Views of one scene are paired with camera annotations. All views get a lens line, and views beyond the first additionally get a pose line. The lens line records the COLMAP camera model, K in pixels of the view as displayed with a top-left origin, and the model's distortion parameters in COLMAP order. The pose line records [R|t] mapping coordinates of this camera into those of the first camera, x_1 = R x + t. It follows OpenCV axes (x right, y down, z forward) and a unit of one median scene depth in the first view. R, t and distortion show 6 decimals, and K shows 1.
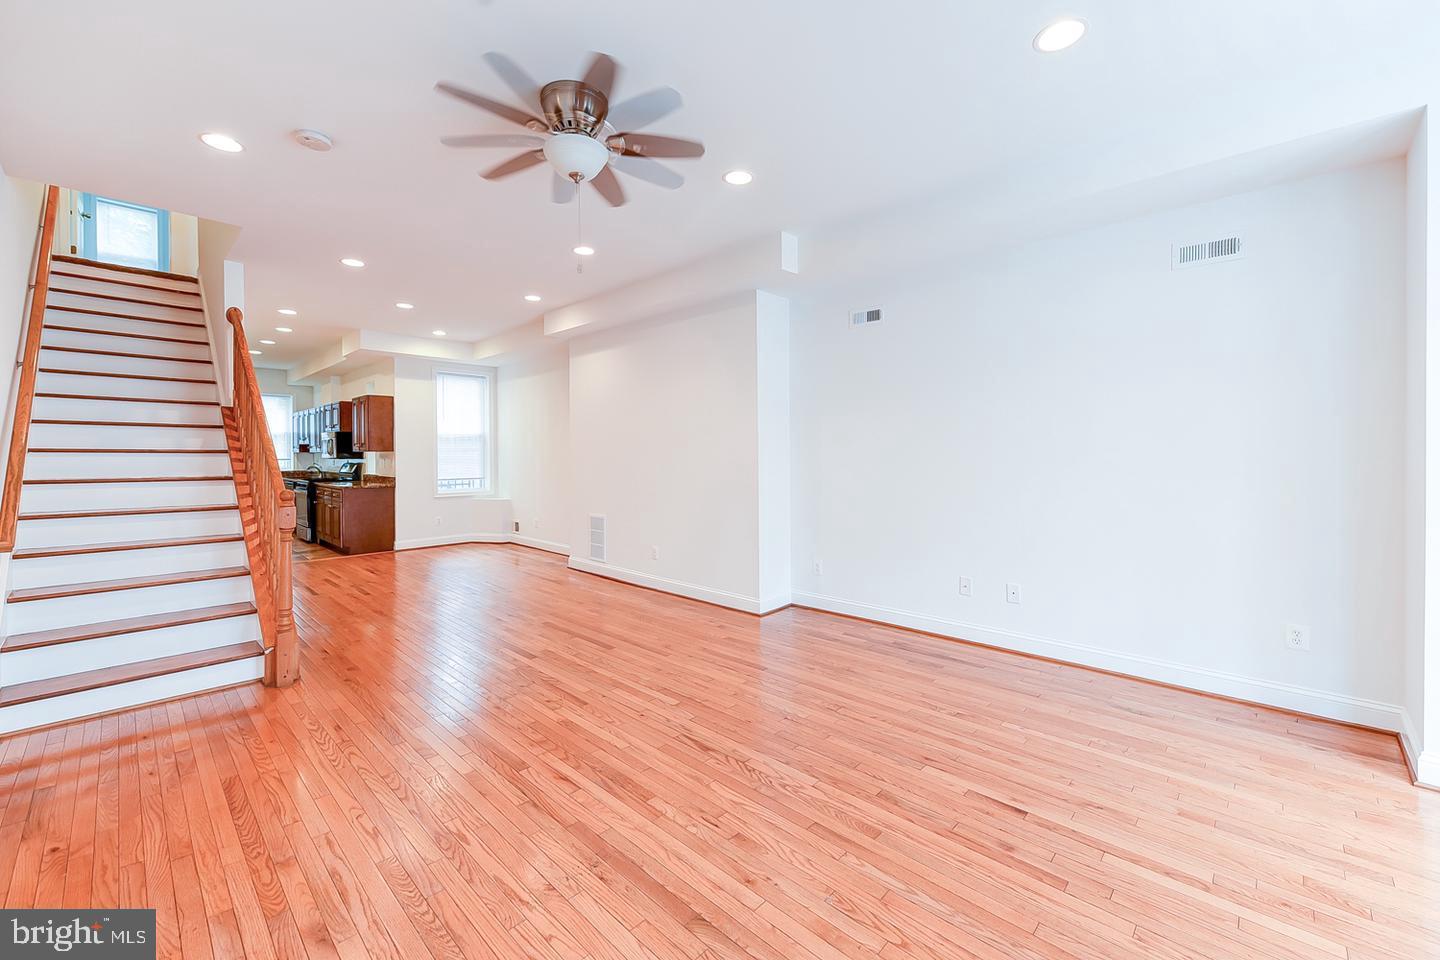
lens RADIAL K [[579.5, 0, 720.1], [0, 579.5, 458.9], [0, 0, 1]] dist [-0.002516, -0.001809]
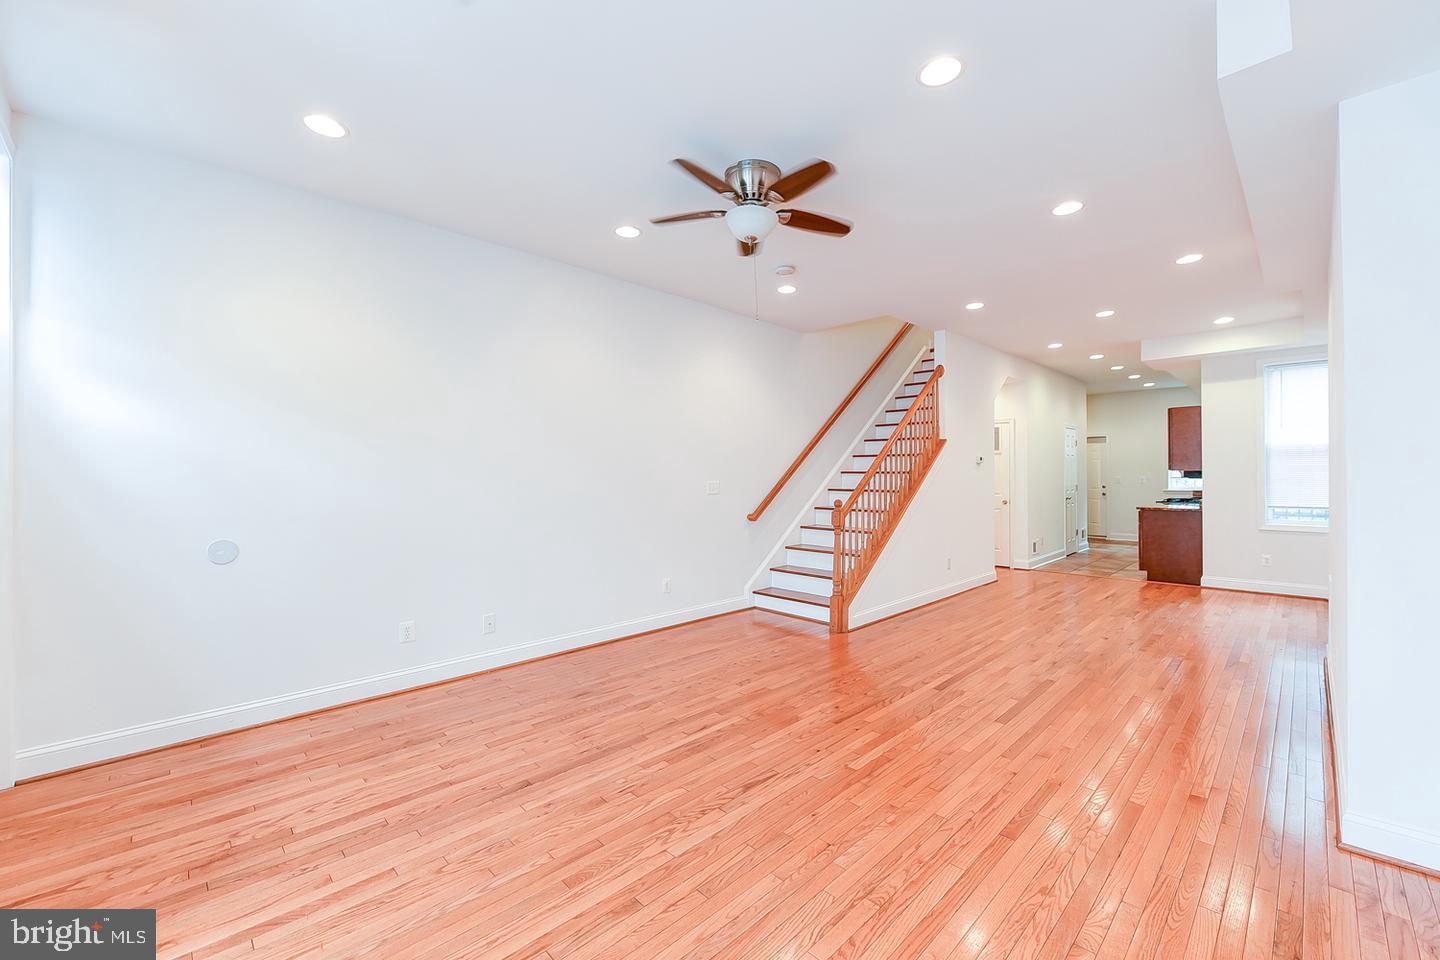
lens RADIAL K [[579.5, 0, 732.8], [0, 579.5, 470.1], [0, 0, 1]] dist [-0.002516, -0.001809]
pose [[-0.023305, -0.004424, -0.999719, 0.636146], [-0.005636, 0.999975, -0.004293, -0.012277], [0.999713, 0.005534, -0.023329, 0.676289]]
